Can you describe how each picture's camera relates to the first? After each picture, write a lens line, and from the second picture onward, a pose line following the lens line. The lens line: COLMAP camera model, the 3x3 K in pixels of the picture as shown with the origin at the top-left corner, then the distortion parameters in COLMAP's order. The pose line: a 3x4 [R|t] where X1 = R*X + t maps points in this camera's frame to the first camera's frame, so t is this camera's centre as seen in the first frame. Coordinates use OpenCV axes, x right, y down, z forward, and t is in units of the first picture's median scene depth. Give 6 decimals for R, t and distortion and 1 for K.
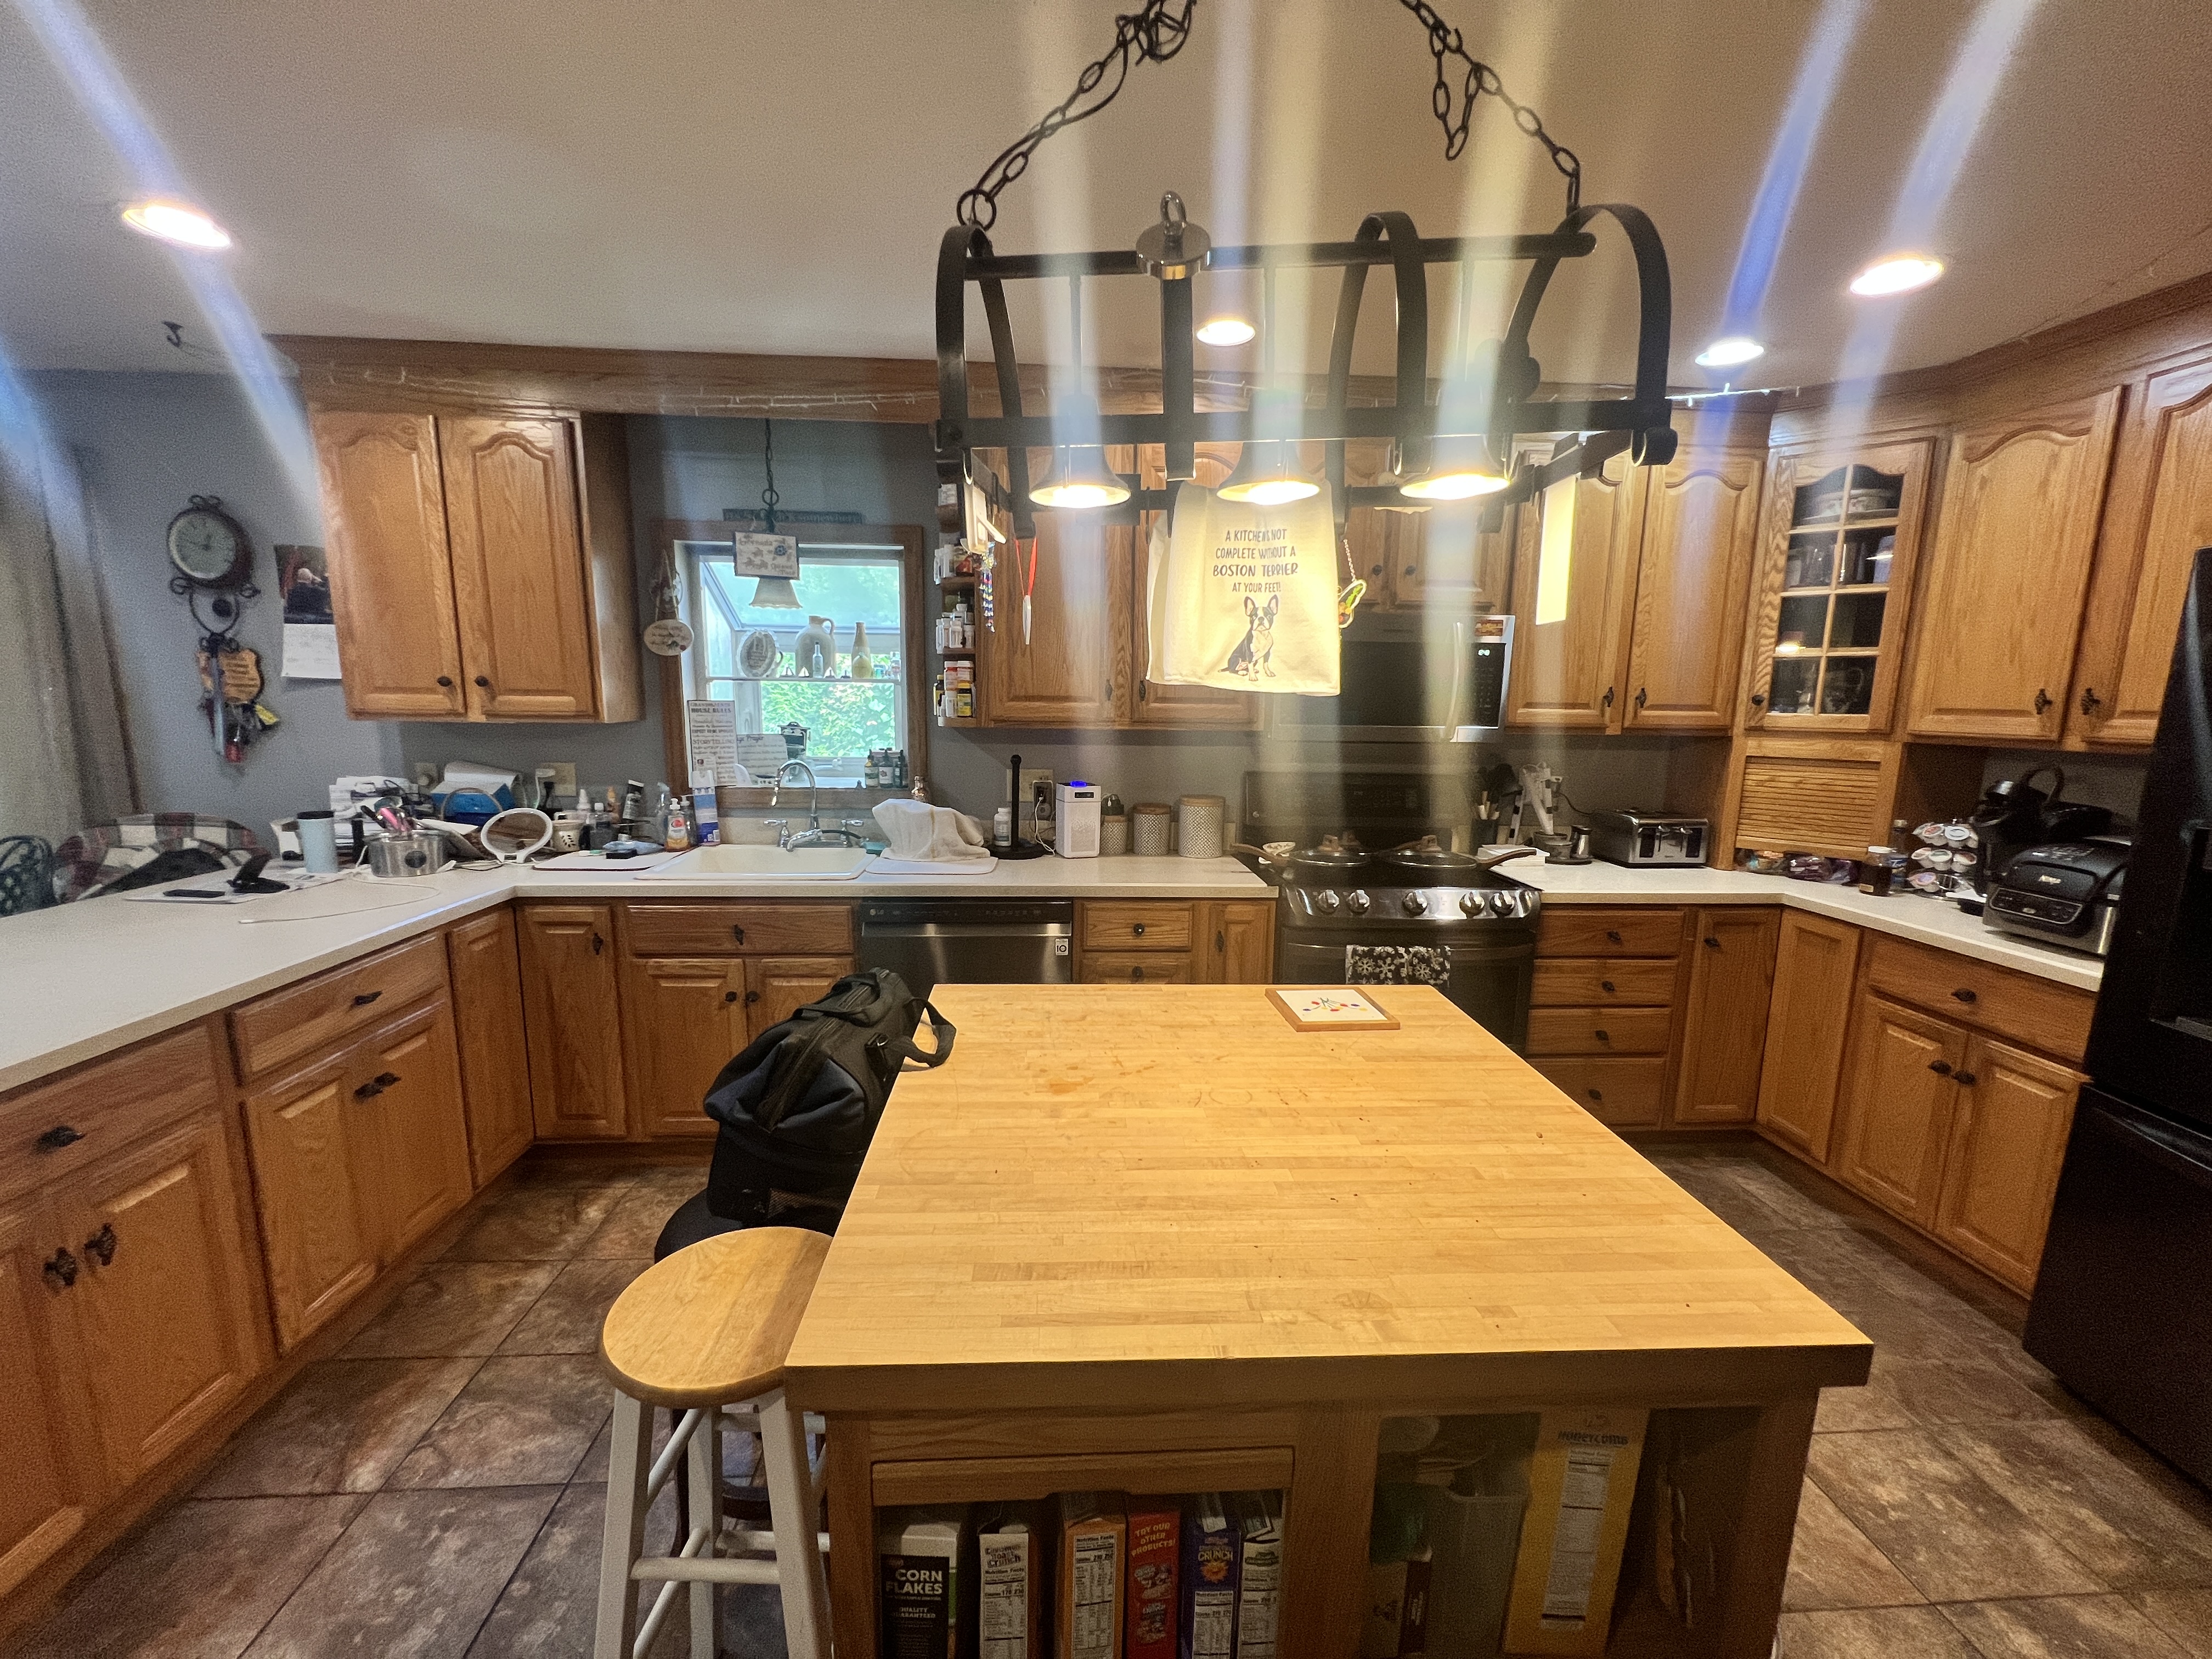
lens RADIAL K [[886.0, 0, 1102.3], [0, 886.0, 833.8], [0, 0, 1]] dist [-0.000359, 0.000235]
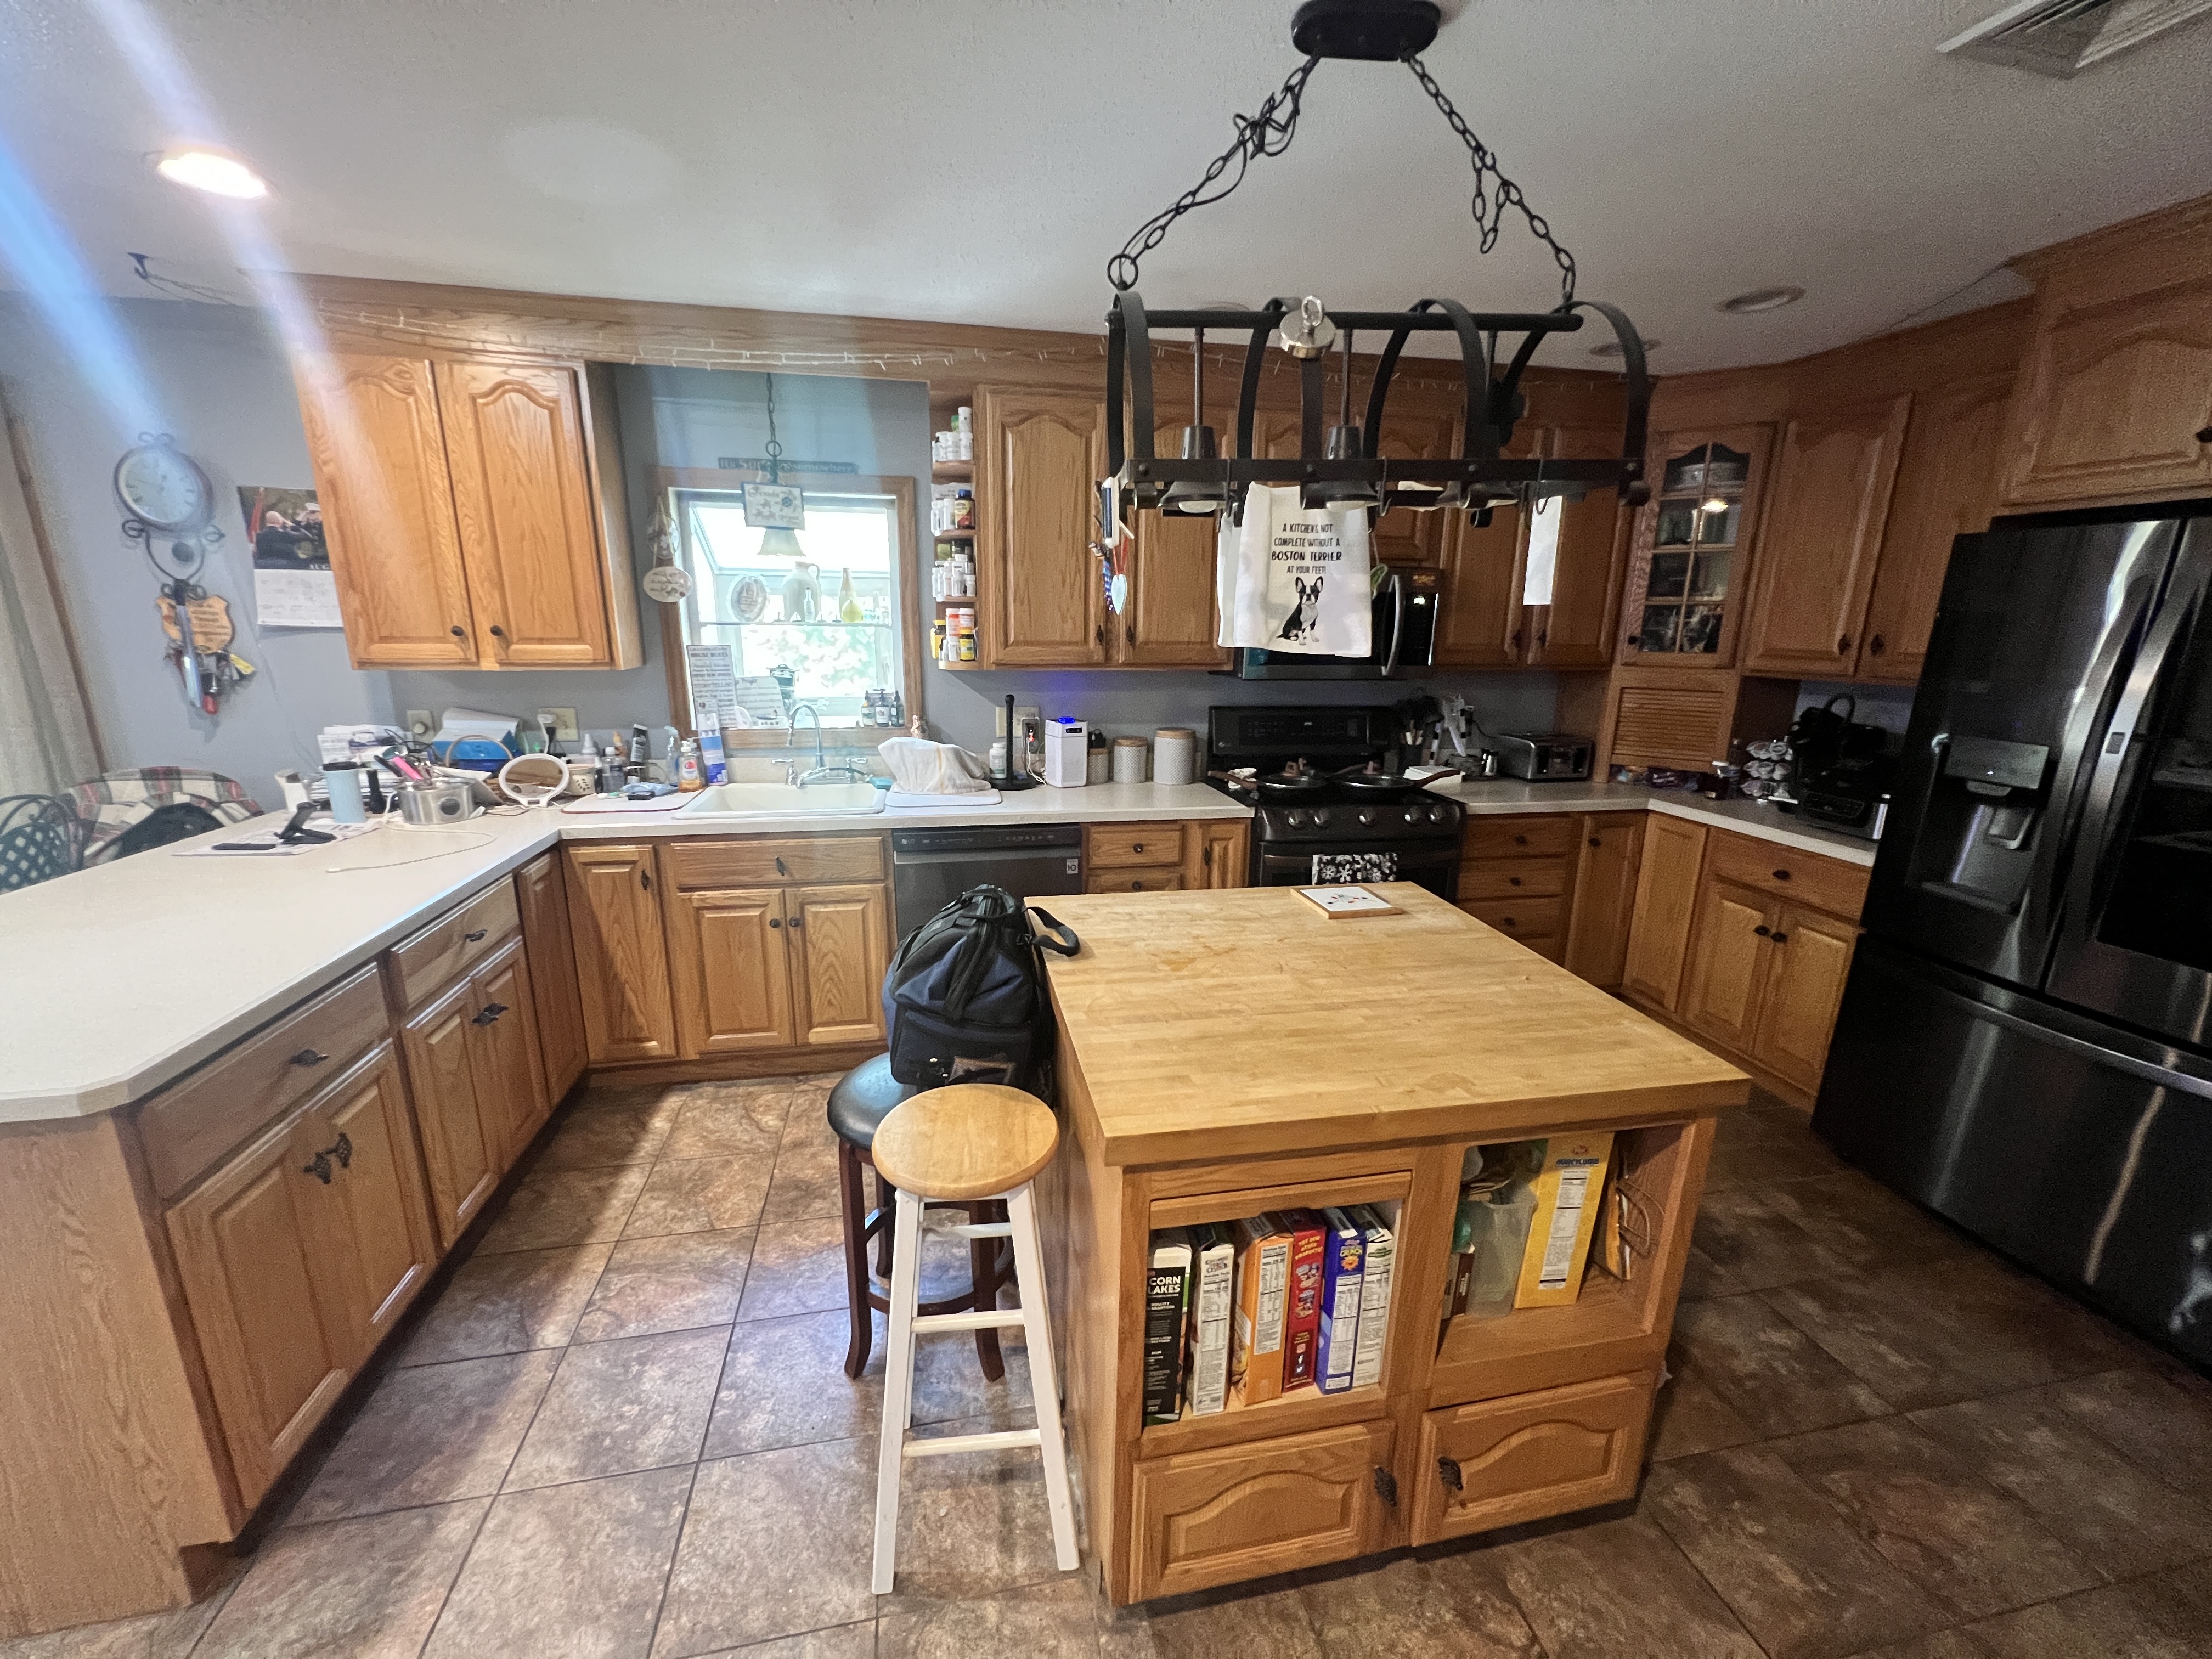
lens RADIAL K [[886.0, 0, 1102.3], [0, 886.0, 833.8], [0, 0, 1]] dist [-0.000359, 0.000235]
pose [[0.990653, -0.034573, 0.131950, -0.158231], [0.023312, 0.996026, 0.085954, -0.010921], [-0.134397, -0.082074, 0.987523, -0.126013]]
